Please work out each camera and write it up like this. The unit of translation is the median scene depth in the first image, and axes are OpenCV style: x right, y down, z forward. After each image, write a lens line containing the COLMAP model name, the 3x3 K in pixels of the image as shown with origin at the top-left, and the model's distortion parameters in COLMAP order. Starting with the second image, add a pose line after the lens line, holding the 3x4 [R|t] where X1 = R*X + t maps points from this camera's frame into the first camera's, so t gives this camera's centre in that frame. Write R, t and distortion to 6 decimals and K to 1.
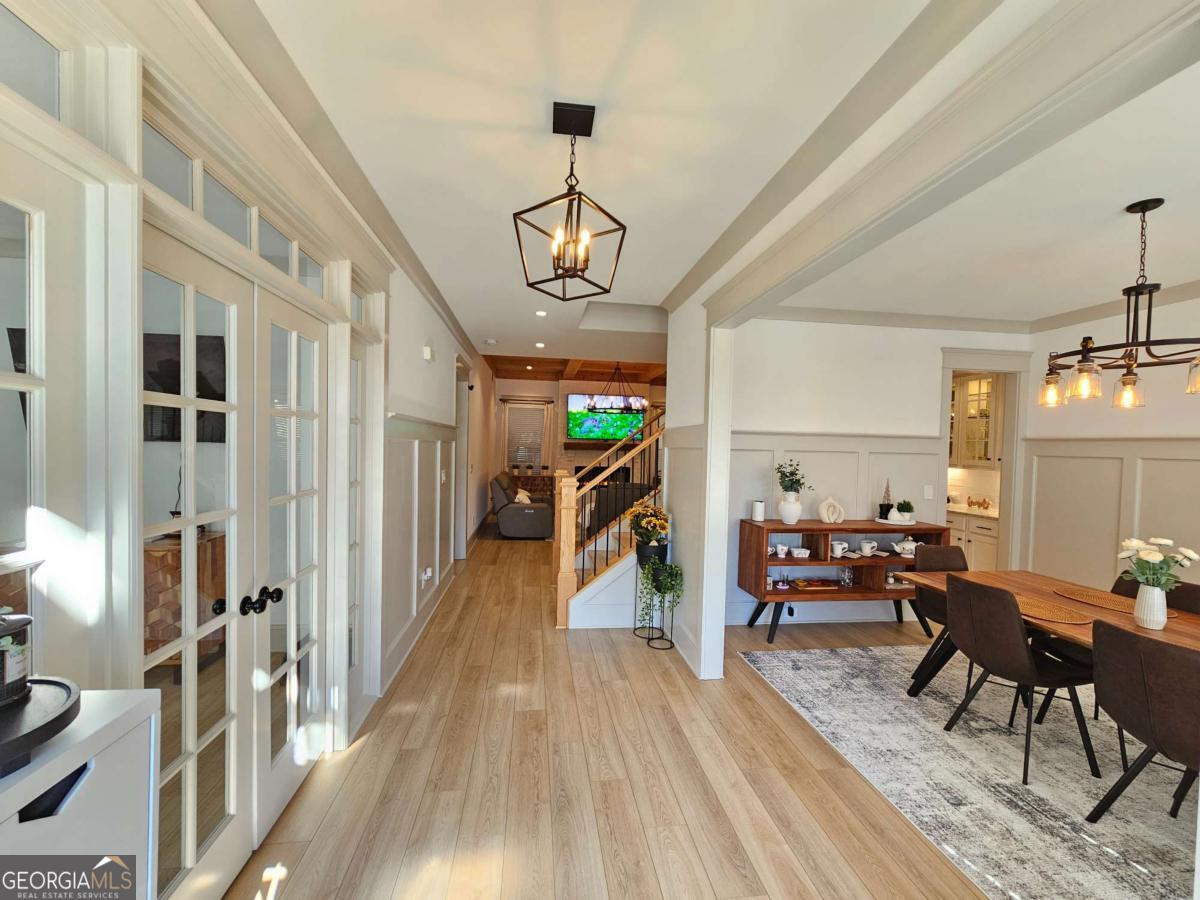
lens RADIAL K [[487.4, 0, 598.5], [0, 487.4, 452.6], [0, 0, 1]] dist [0.001018, 0.000329]
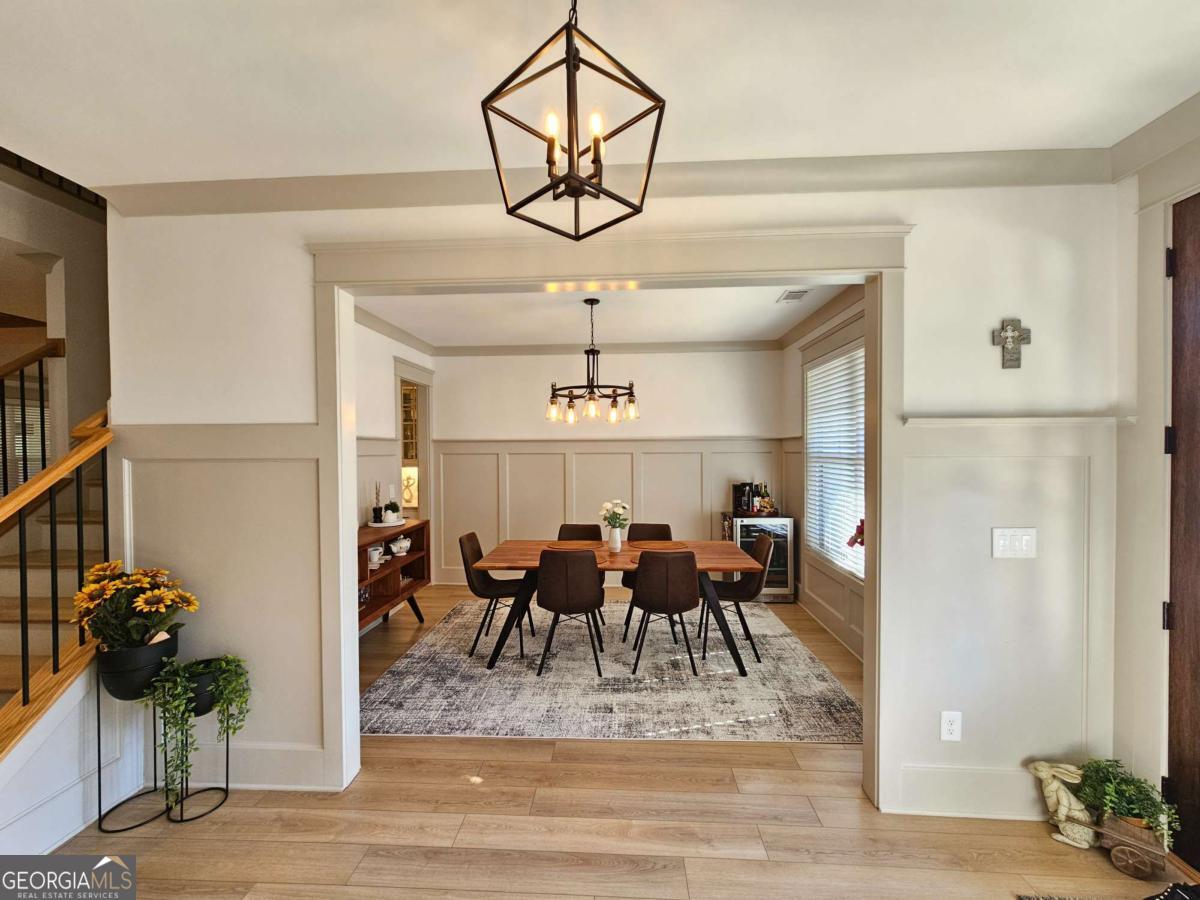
lens RADIAL K [[487.4, 0, 601.1], [0, 487.4, 455.7], [0, 0, 1]] dist [0.001018, 0.000329]
pose [[0.185607, -0.034935, 0.982003, -0.442696], [0.023717, 0.999236, 0.031065, -0.029135], [-0.982338, 0.017524, 0.186294, 0.567373]]
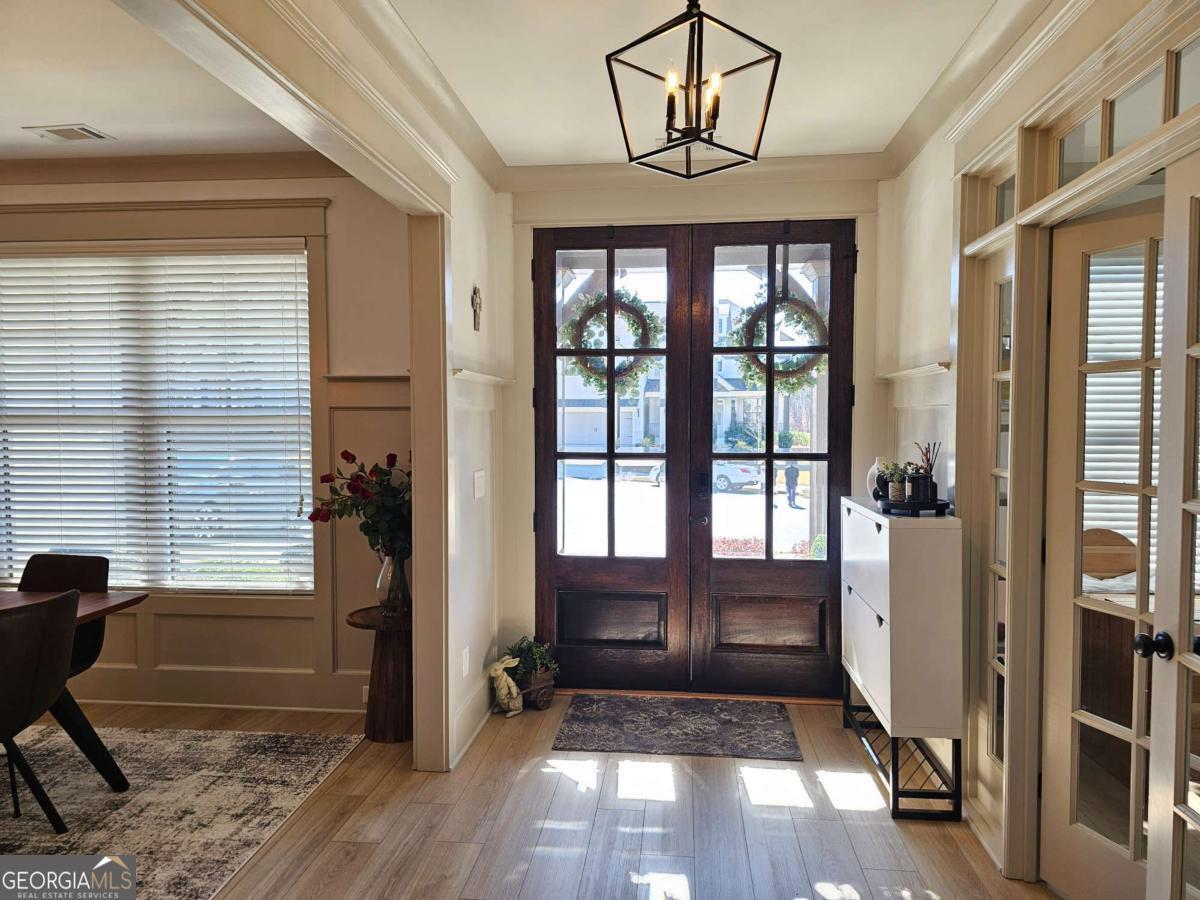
lens RADIAL K [[806.1, 0, 599.6], [0, 806.1, 450.7], [0, 0, 1]] dist [0.011675, 0.001851]
pose [[-0.971318, -0.033503, 0.235412, -0.135200], [-0.018648, 0.997708, 0.065049, -0.011922], [-0.237052, 0.058794, -0.969716, 1.377068]]
